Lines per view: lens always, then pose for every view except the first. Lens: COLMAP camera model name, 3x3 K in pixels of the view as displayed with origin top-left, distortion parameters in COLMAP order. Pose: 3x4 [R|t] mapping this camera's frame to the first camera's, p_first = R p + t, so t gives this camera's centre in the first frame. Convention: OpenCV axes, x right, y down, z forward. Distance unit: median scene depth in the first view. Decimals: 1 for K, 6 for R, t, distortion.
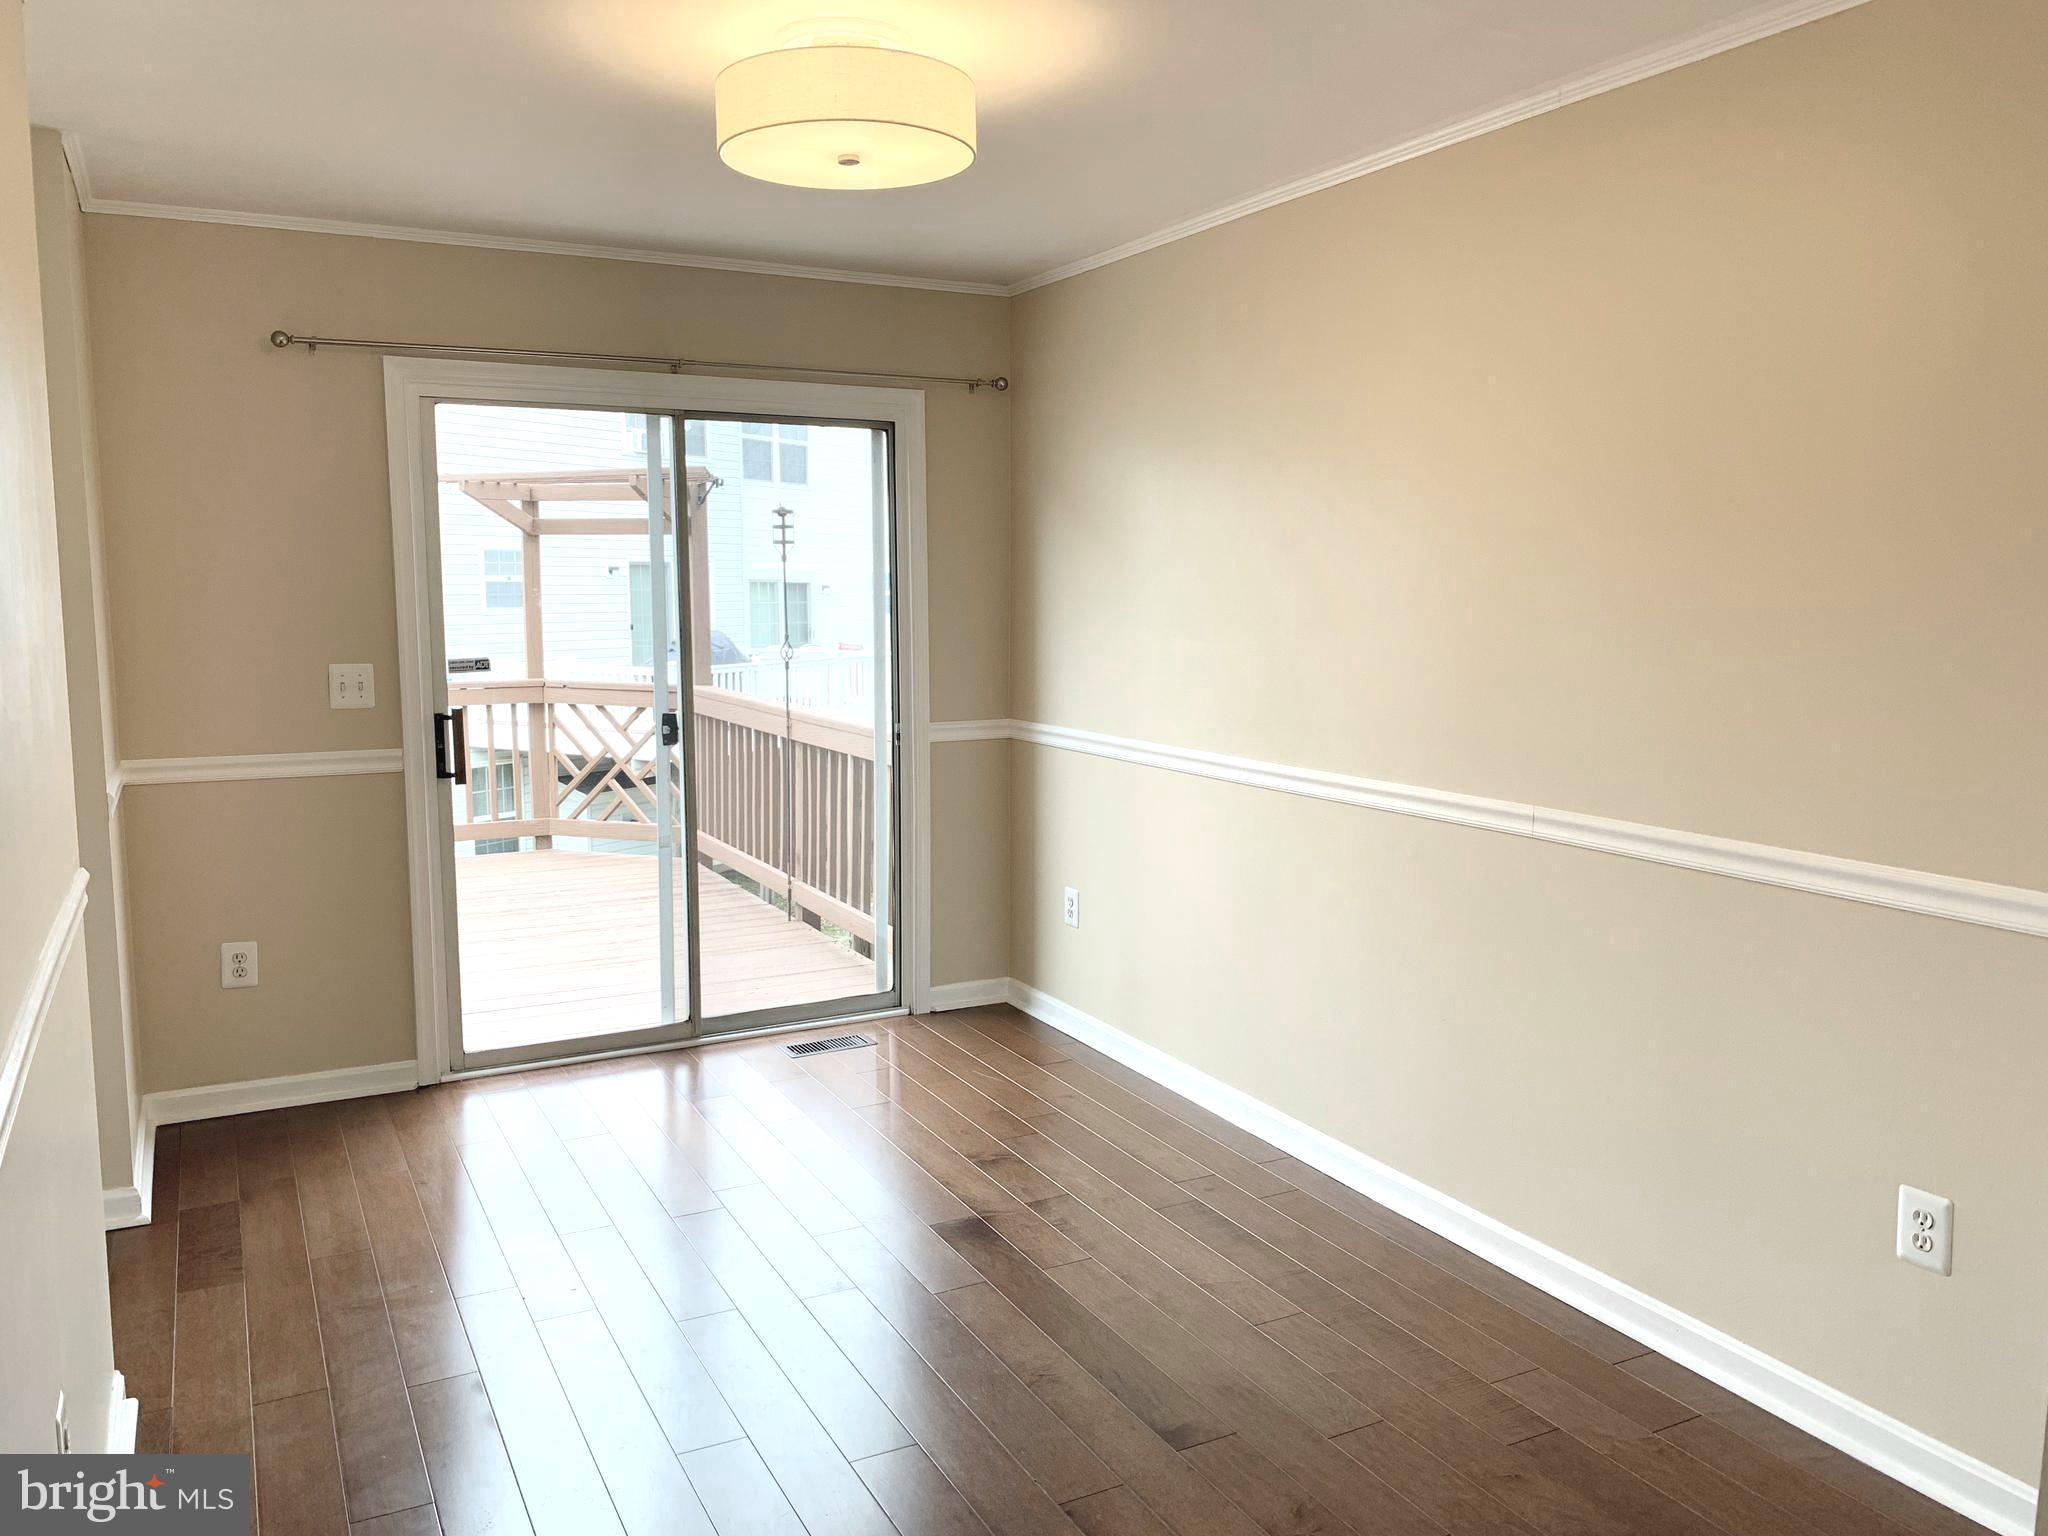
lens RADIAL K [[1551.3, 0, 1030.9], [0, 1551.3, 753.9], [0, 0, 1]] dist [0.035816, -0.043873]
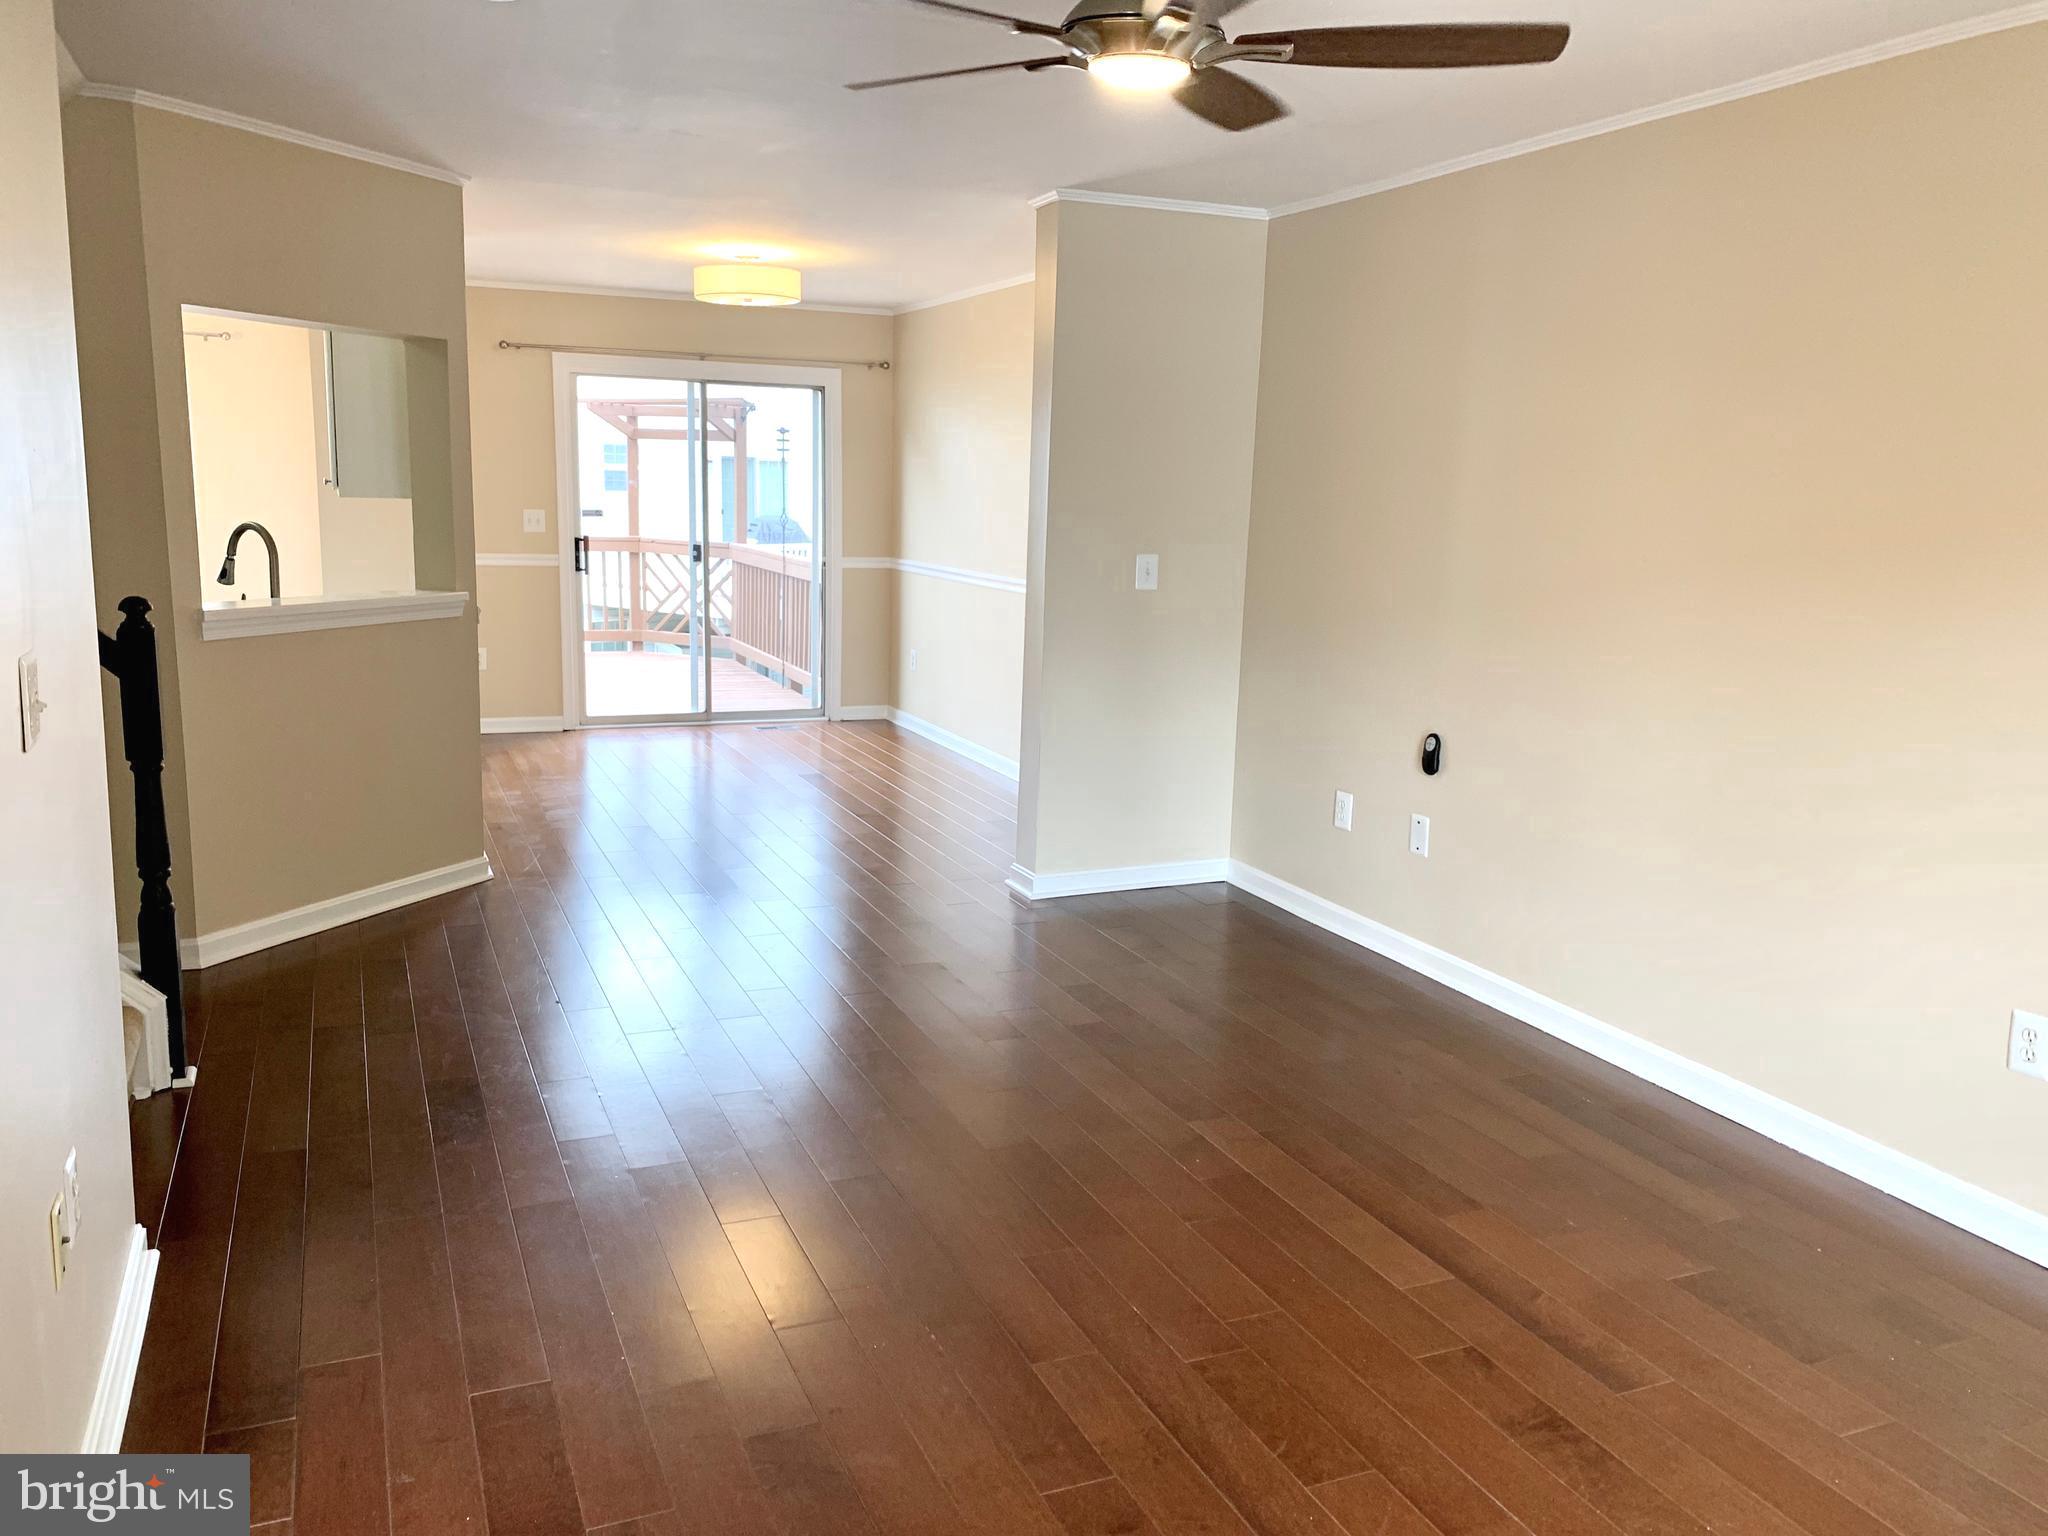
lens RADIAL K [[1551.3, 0, 1018.6], [0, 1551.3, 783.6], [0, 0, 1]] dist [0.035816, -0.043873]
pose [[0.996331, 0.044937, -0.072841, 0.281925], [-0.038962, 0.995914, 0.081472, 0.087311], [0.076205, -0.078335, 0.994010, -0.793016]]
